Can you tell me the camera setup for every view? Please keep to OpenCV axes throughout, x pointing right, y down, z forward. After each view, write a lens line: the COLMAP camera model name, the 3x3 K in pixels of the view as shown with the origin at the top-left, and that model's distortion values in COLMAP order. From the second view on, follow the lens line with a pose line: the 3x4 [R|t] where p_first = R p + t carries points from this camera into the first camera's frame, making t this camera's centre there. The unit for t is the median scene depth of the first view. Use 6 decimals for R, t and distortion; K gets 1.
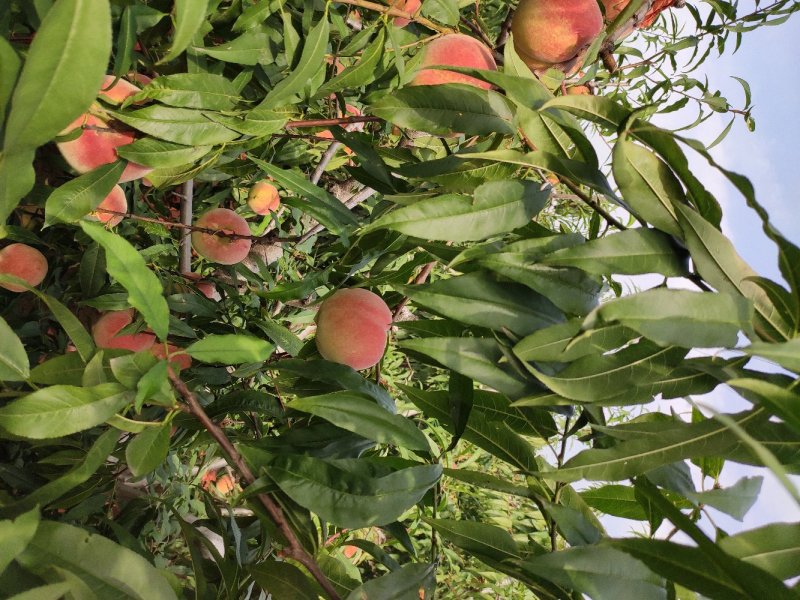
lens RADIAL K [[582.0, 0, 400.0], [0, 582.0, 300.0], [0, 0, 1]] dist [0.038127, -0.039553]
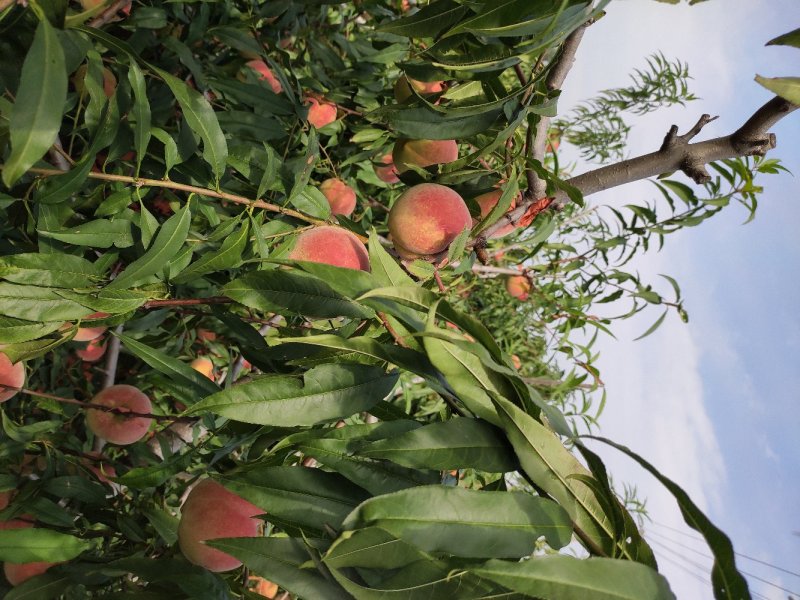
lens RADIAL K [[594.2, 0, 400.0], [0, 594.2, 300.0], [0, 0, 1]] dist [-0.001389, 0.002731]
pose [[0.999449, 0.027391, 0.018743, 0.178005], [-0.020554, 0.954199, -0.298466, -0.009575], [-0.026060, 0.297916, 0.954236, 0.014791]]
